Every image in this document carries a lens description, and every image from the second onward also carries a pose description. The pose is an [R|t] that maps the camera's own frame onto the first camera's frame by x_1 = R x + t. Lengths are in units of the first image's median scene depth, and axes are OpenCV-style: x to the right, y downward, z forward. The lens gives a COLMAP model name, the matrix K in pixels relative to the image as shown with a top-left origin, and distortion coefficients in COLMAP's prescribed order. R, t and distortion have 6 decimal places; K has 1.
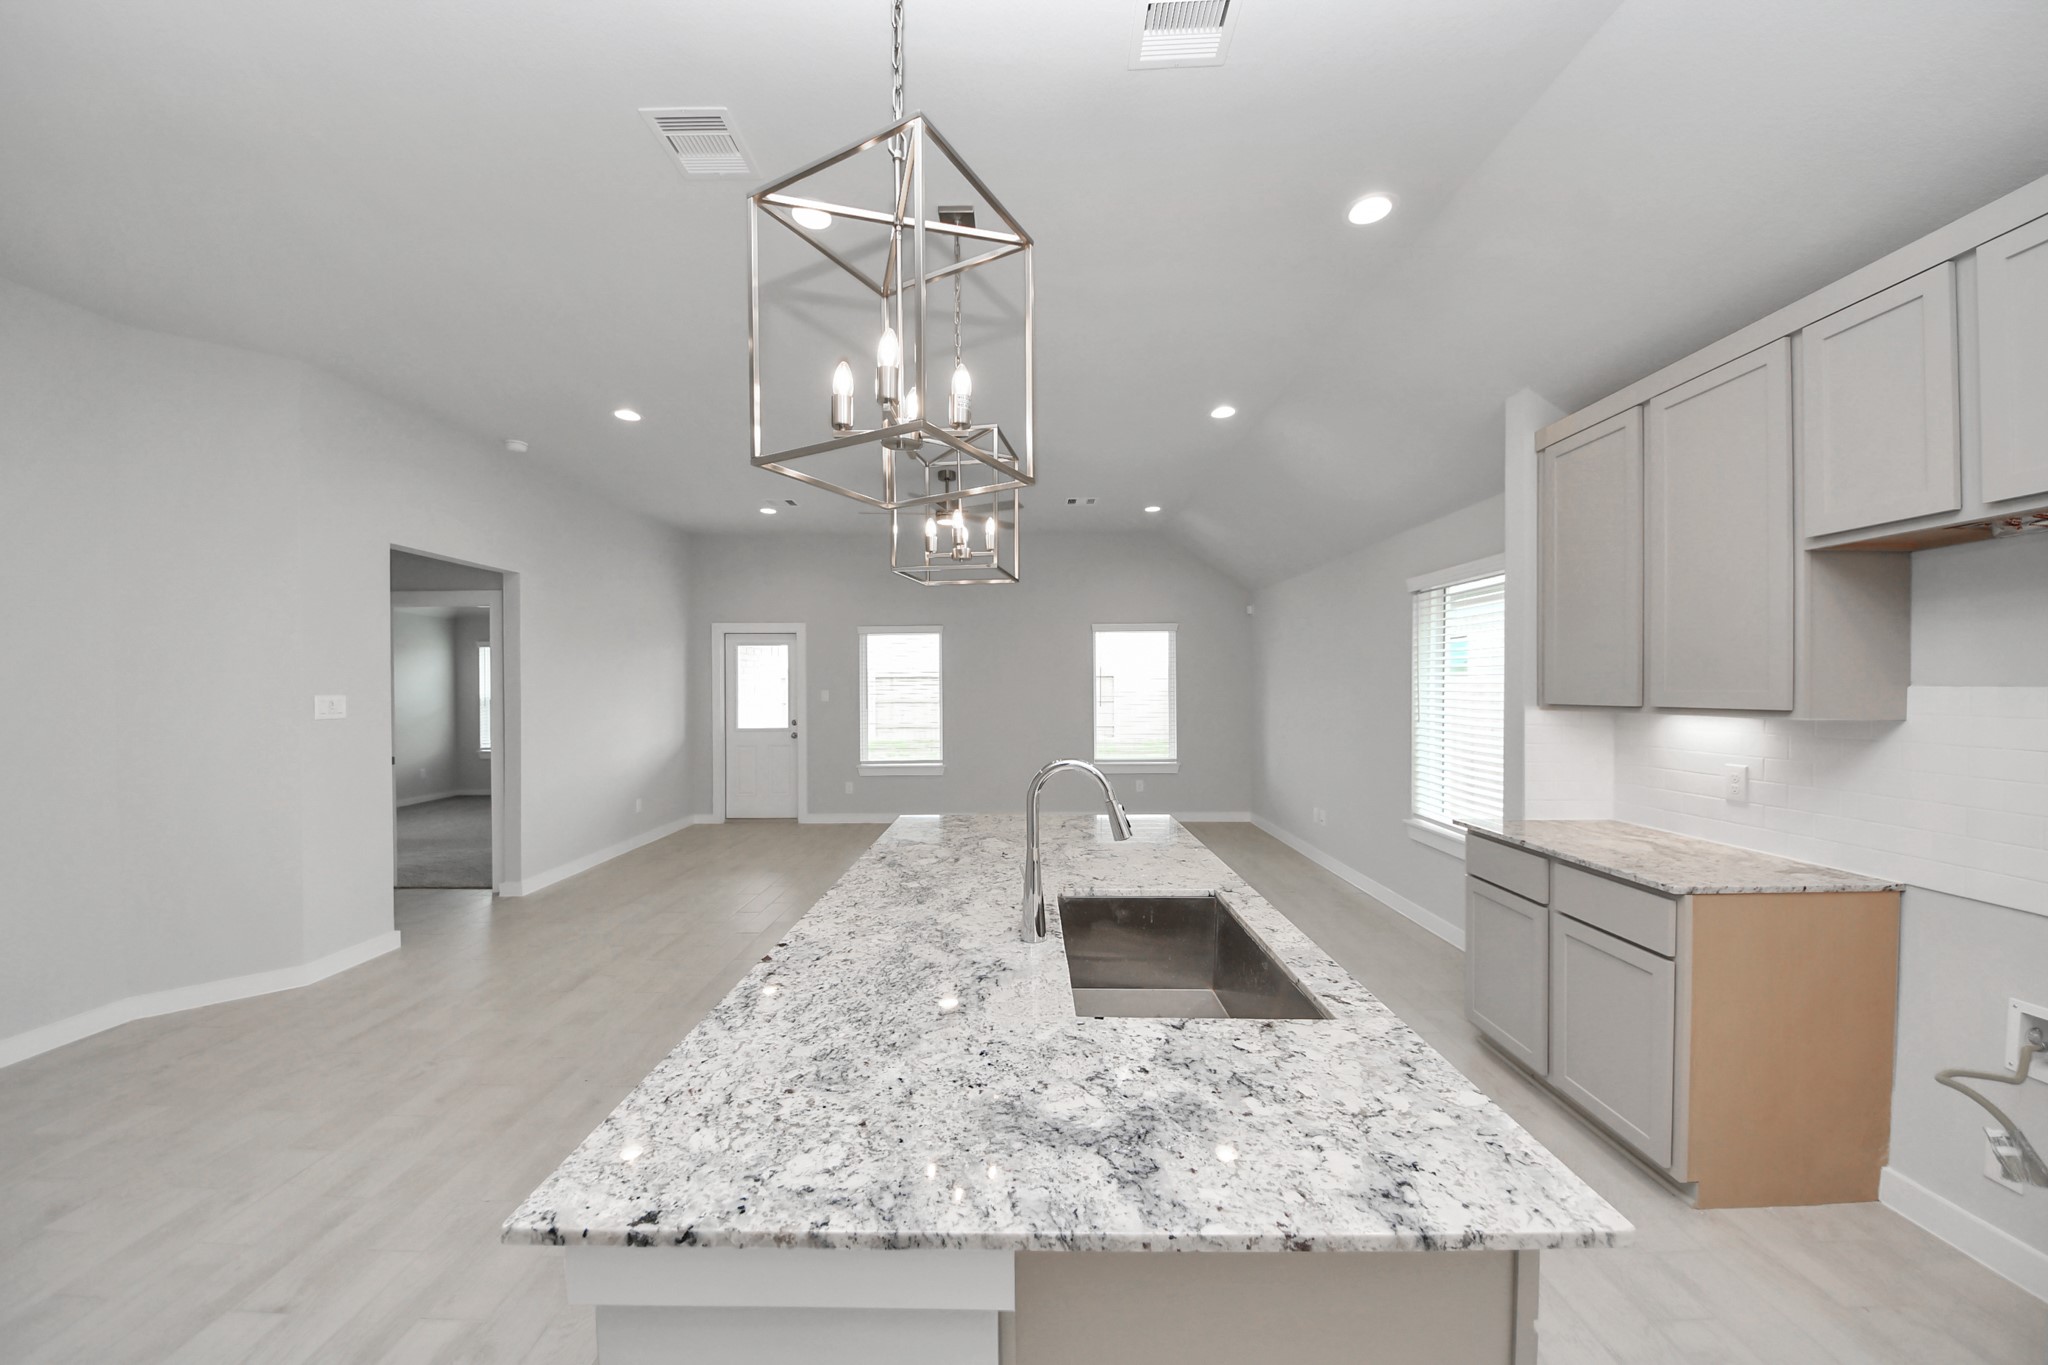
lens RADIAL K [[702.1, 0, 1024.0], [0, 702.1, 682.5], [0, 0, 1]] dist [0.027697, -0.019417]
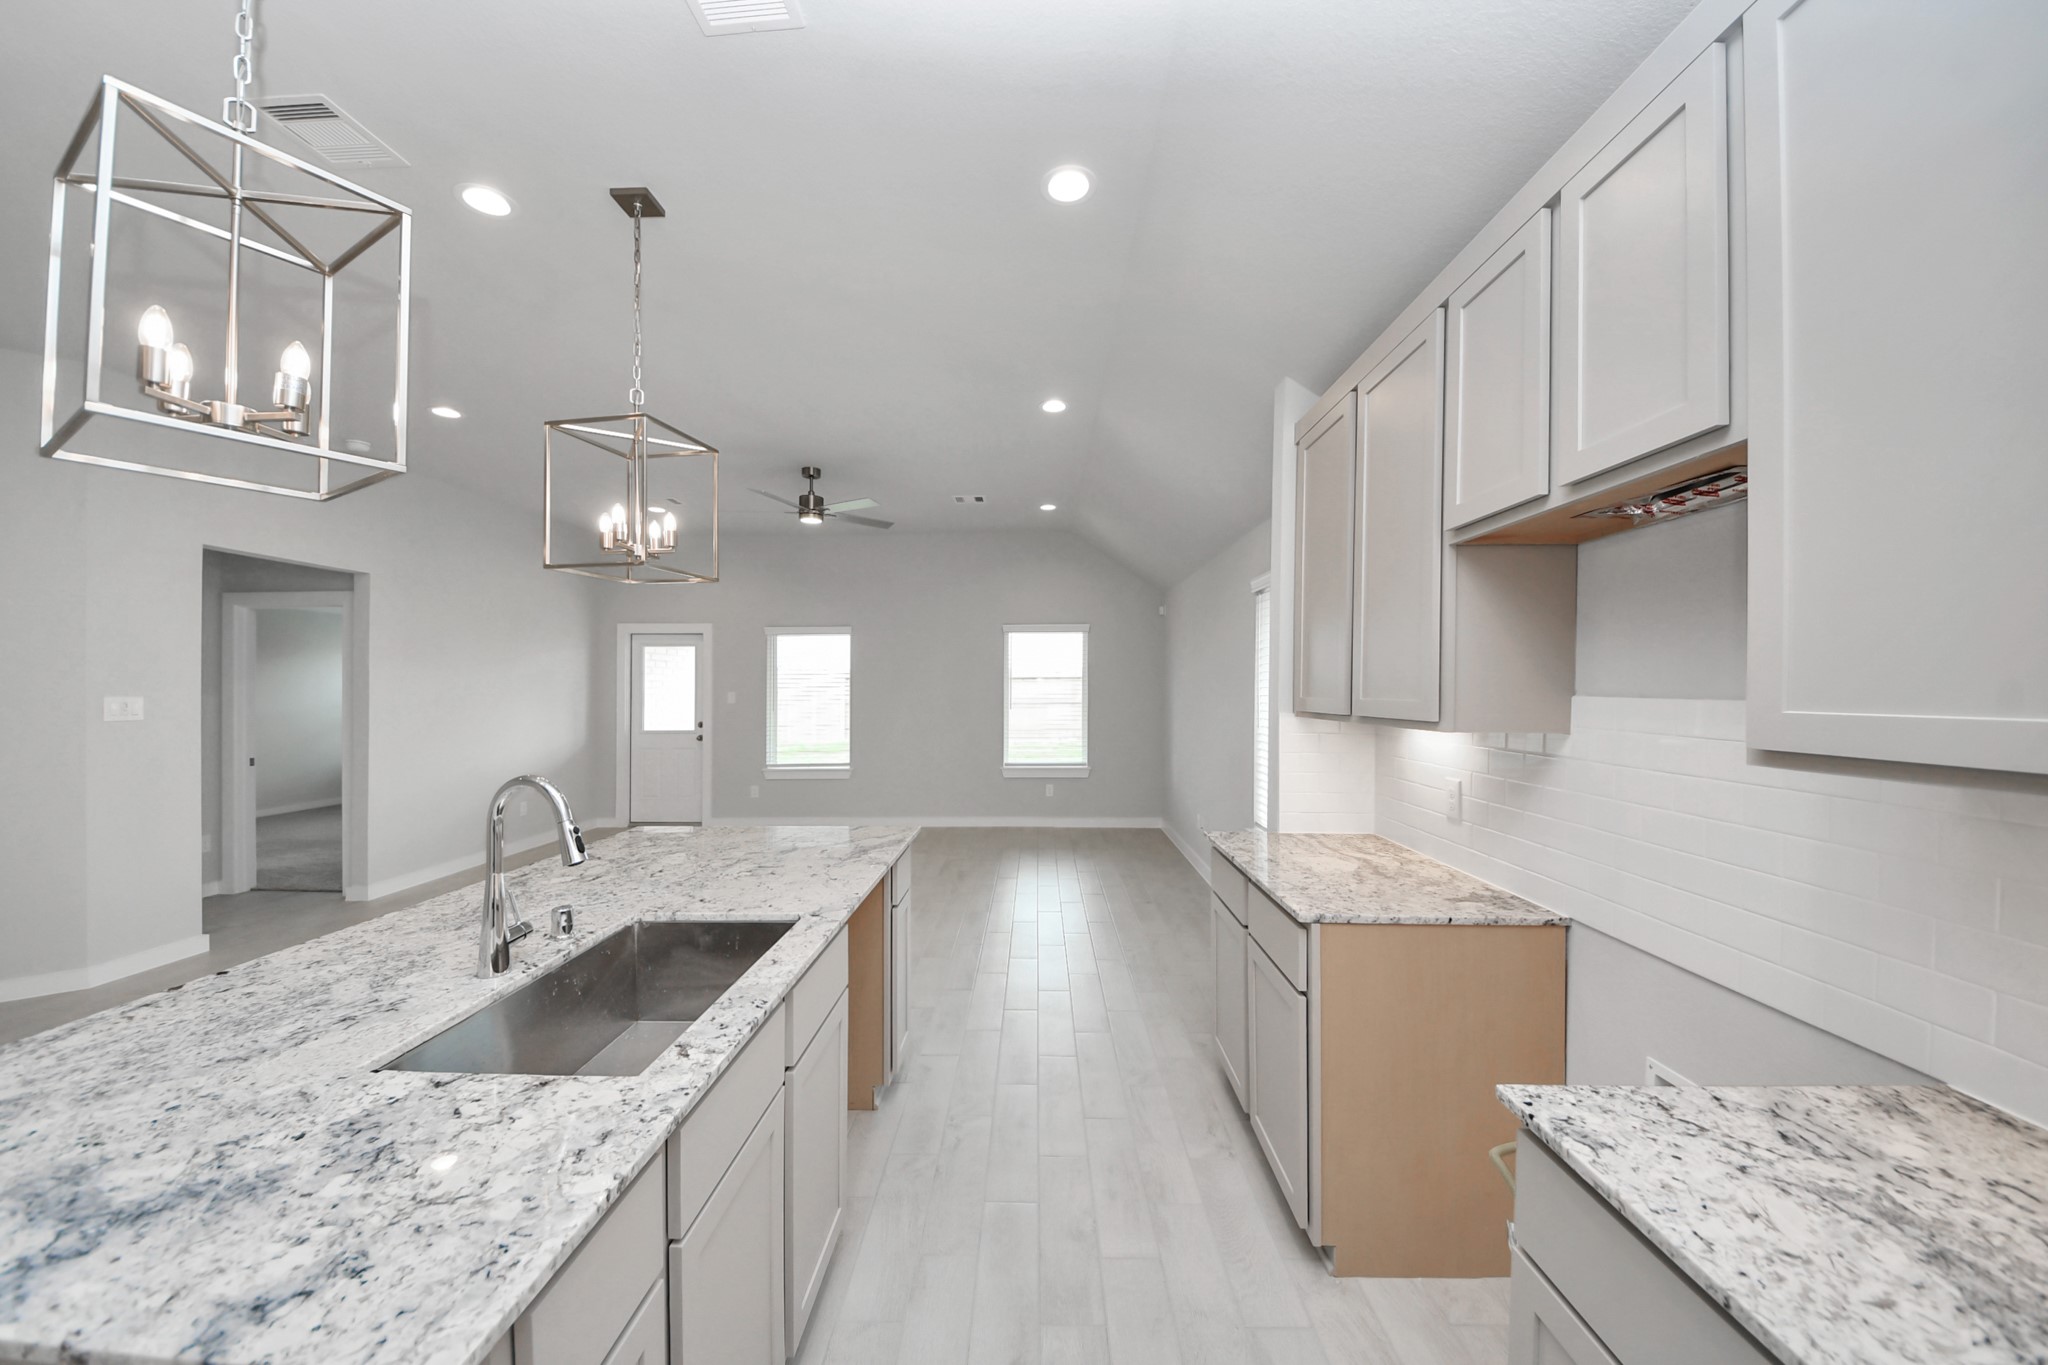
lens RADIAL K [[708.5, 0, 1017.6], [0, 708.5, 676.4], [0, 0, 1]] dist [0.018549, -0.013549]
pose [[0.999765, 0.002141, -0.021560, 0.567775], [-0.002335, 0.999957, -0.008974, -0.010582], [0.021540, 0.009023, 0.999727, 0.069024]]
